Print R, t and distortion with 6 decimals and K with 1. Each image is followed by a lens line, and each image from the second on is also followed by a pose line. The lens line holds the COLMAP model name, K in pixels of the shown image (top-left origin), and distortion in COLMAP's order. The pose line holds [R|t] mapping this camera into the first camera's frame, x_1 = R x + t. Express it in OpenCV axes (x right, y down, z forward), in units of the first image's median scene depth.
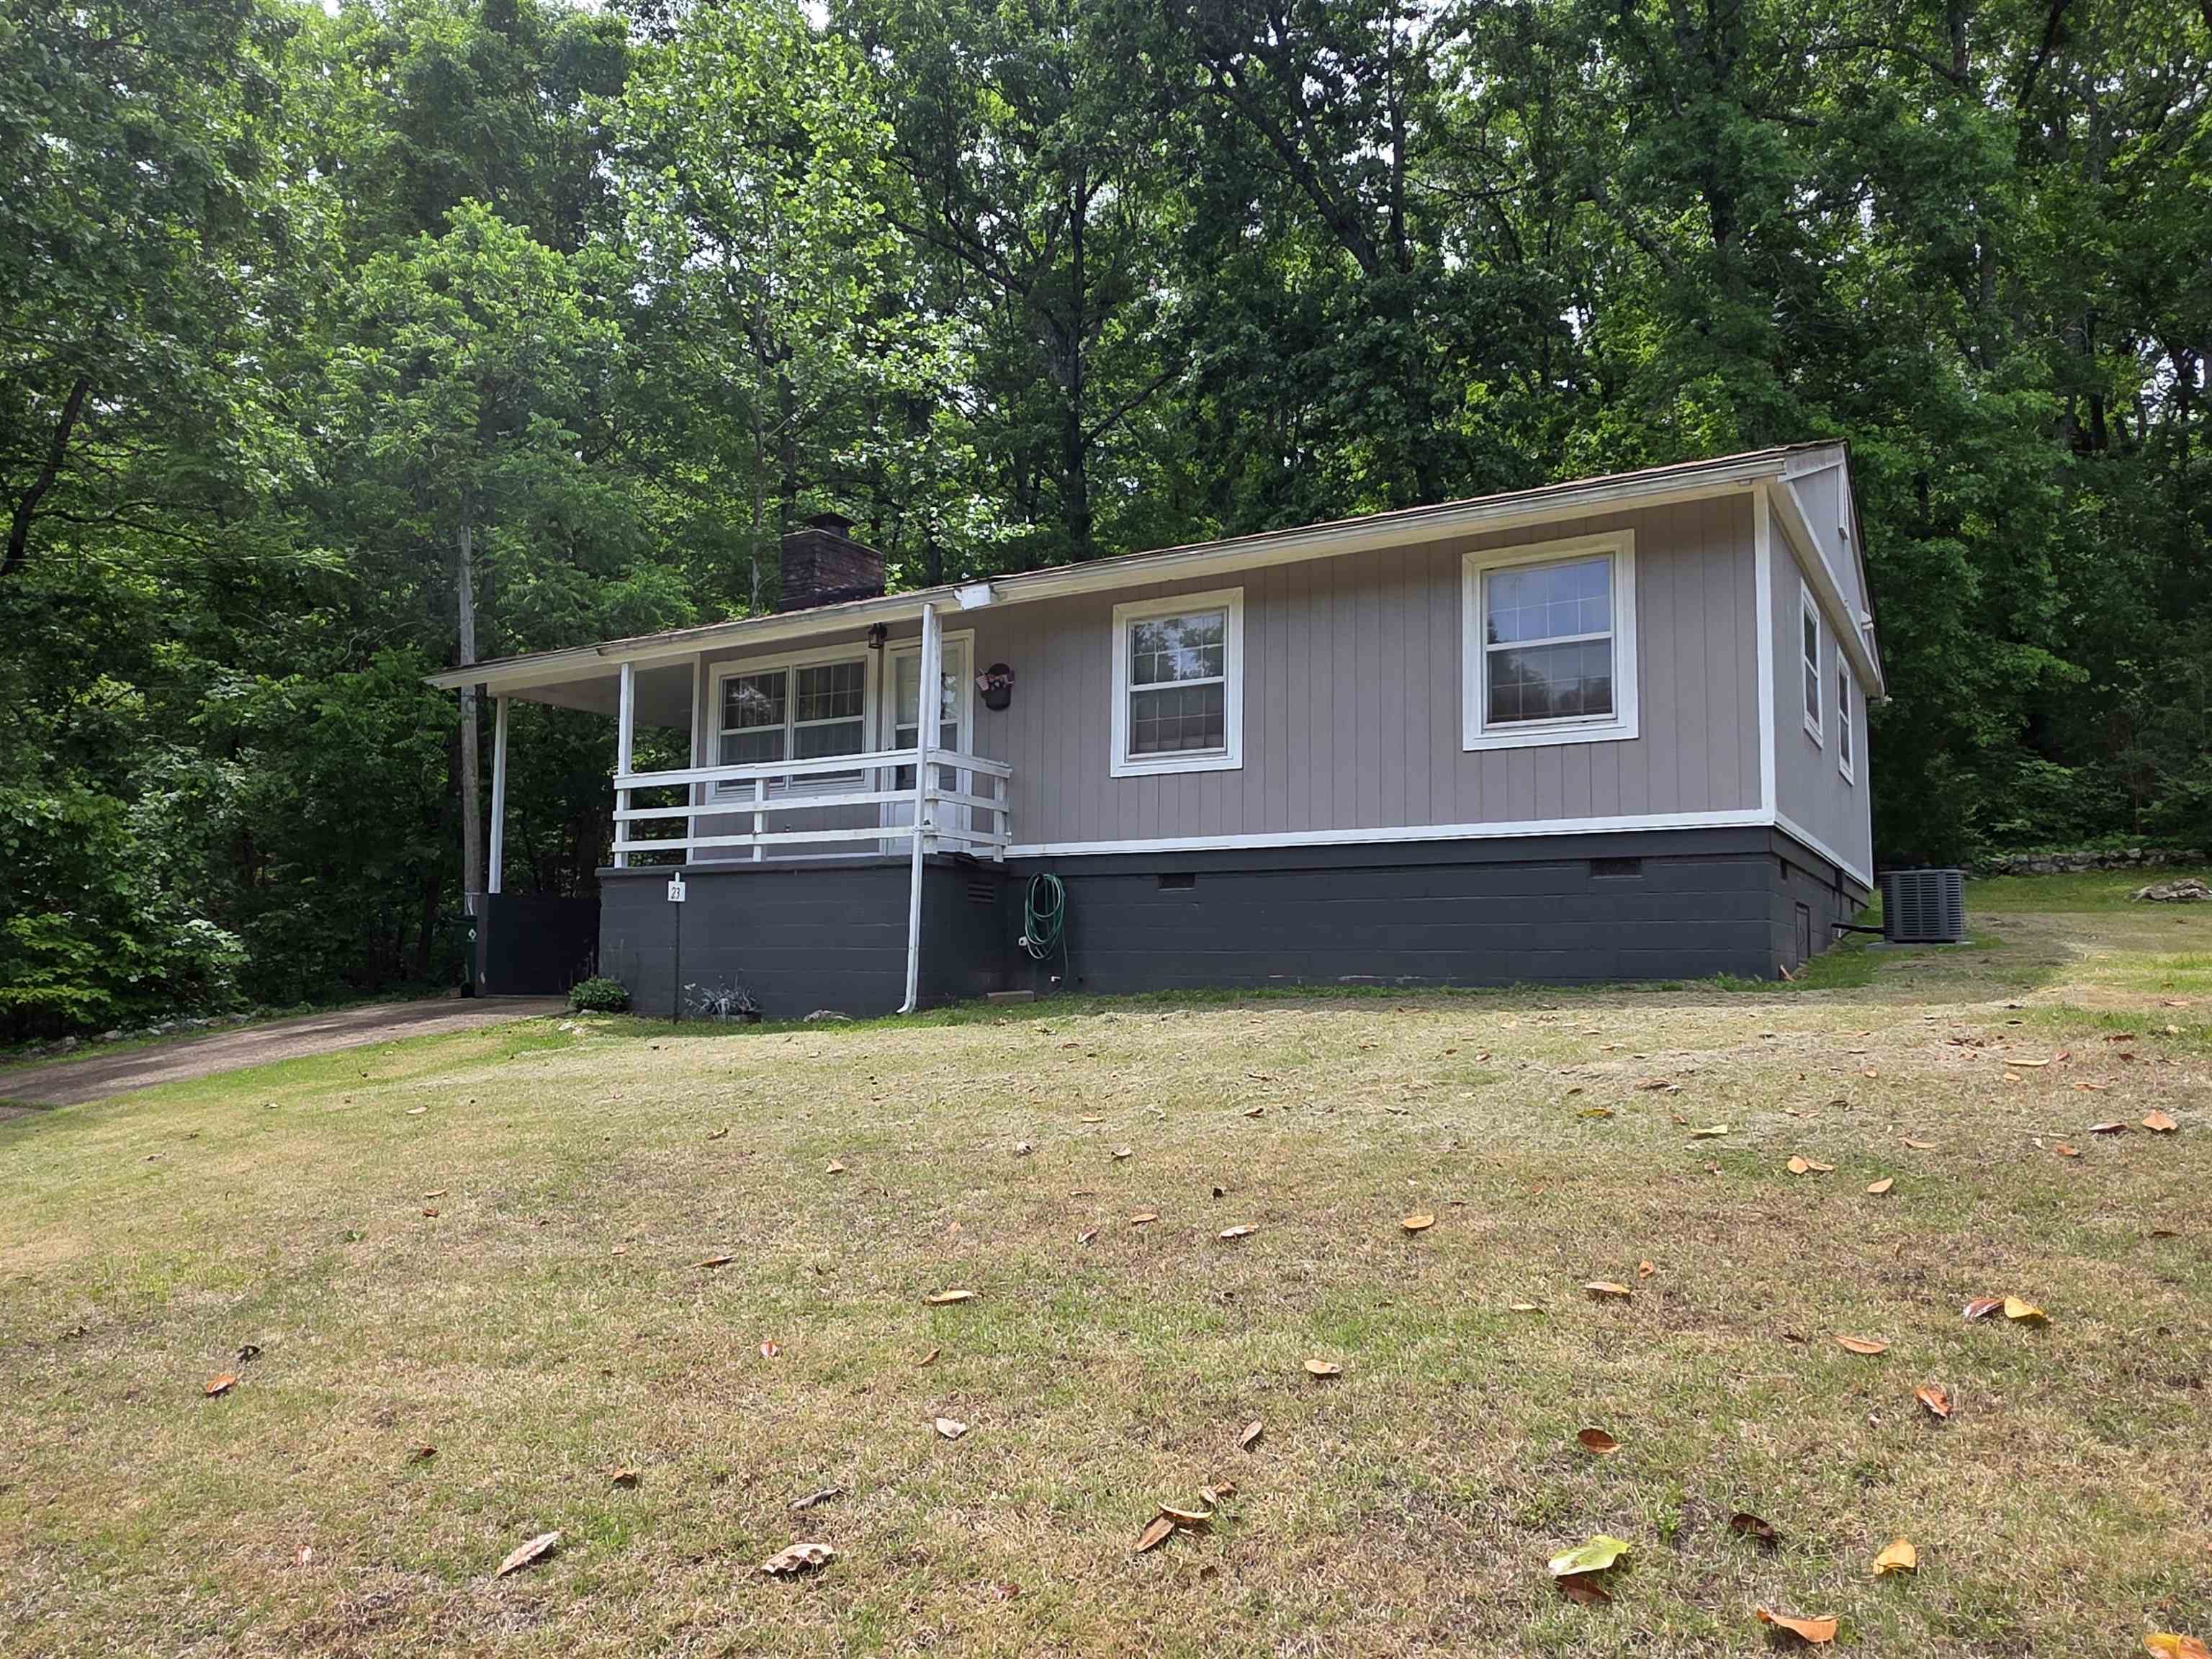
lens RADIAL K [[1481.8, 0, 1106.0], [0, 1481.8, 829.5], [0, 0, 1]] dist [-0.004489, 0.000067]
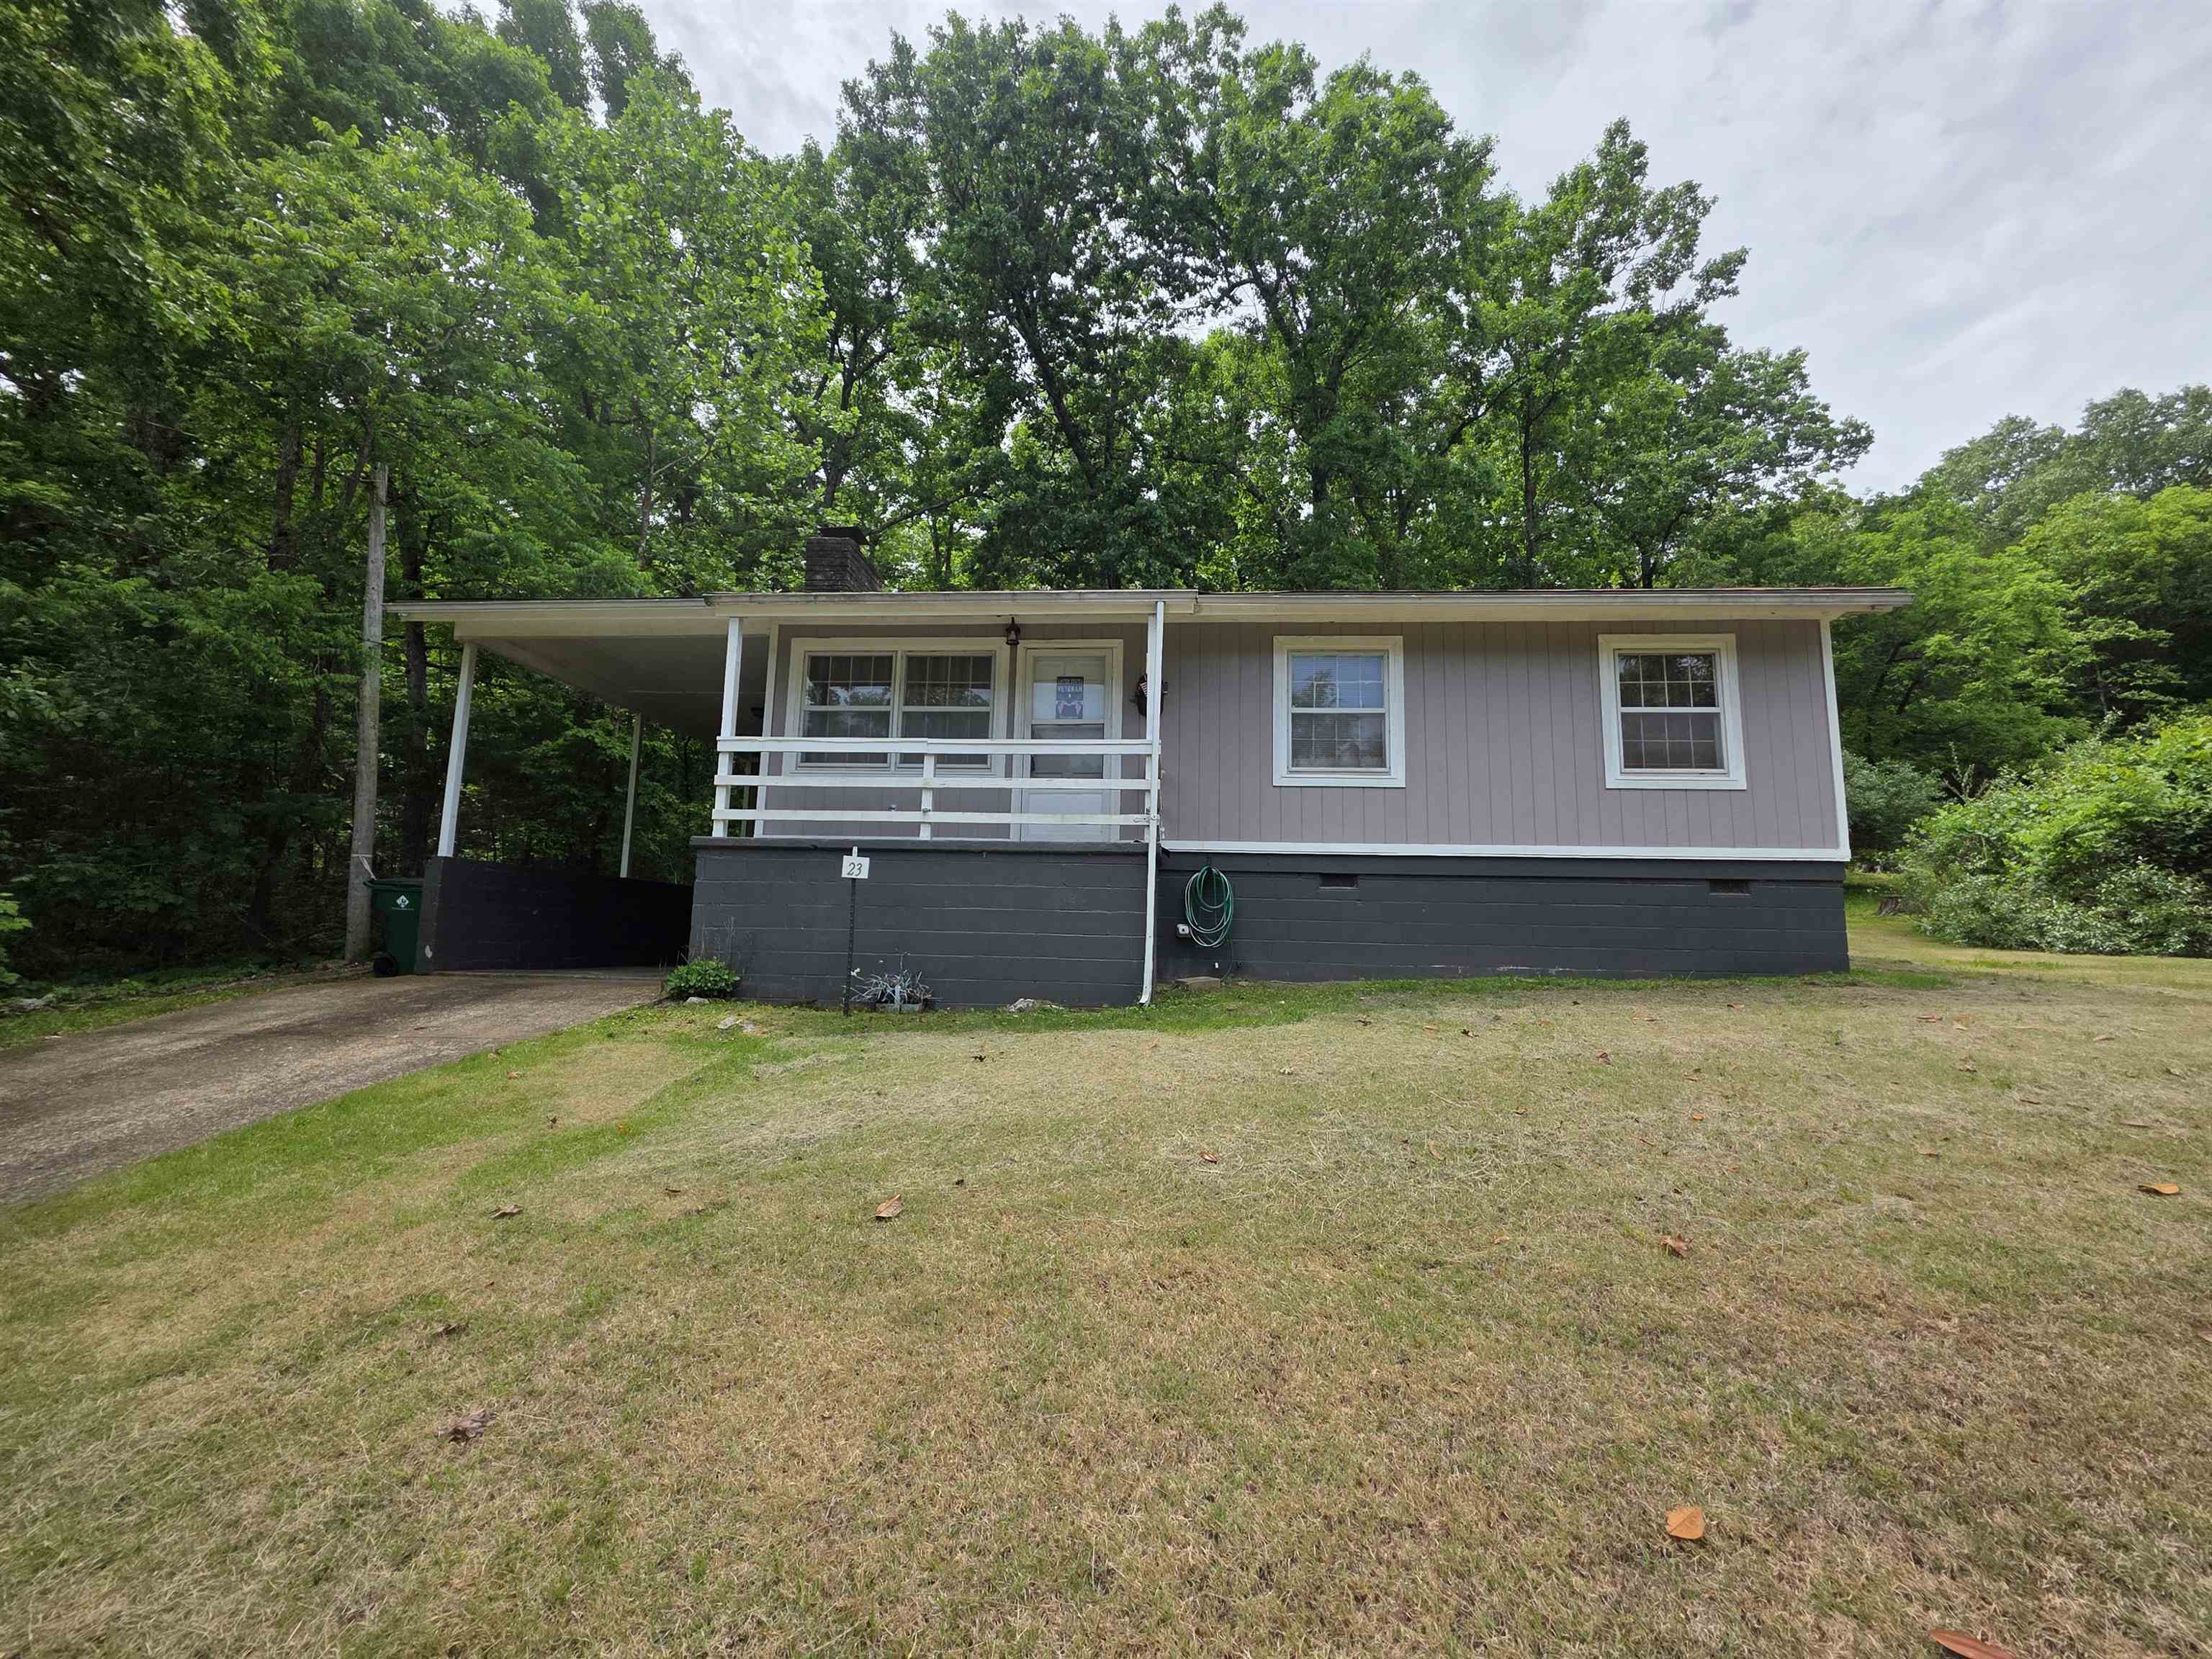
lens RADIAL K [[914.3, 0, 1099.6], [0, 914.3, 819.3], [0, 0, 1]] dist [-0.013489, -0.000301]
pose [[0.885897, 0.075705, 0.457663, -0.429392], [-0.059680, 0.996995, -0.049397, 0.032343], [-0.460028, 0.016447, 0.887752, 0.449227]]
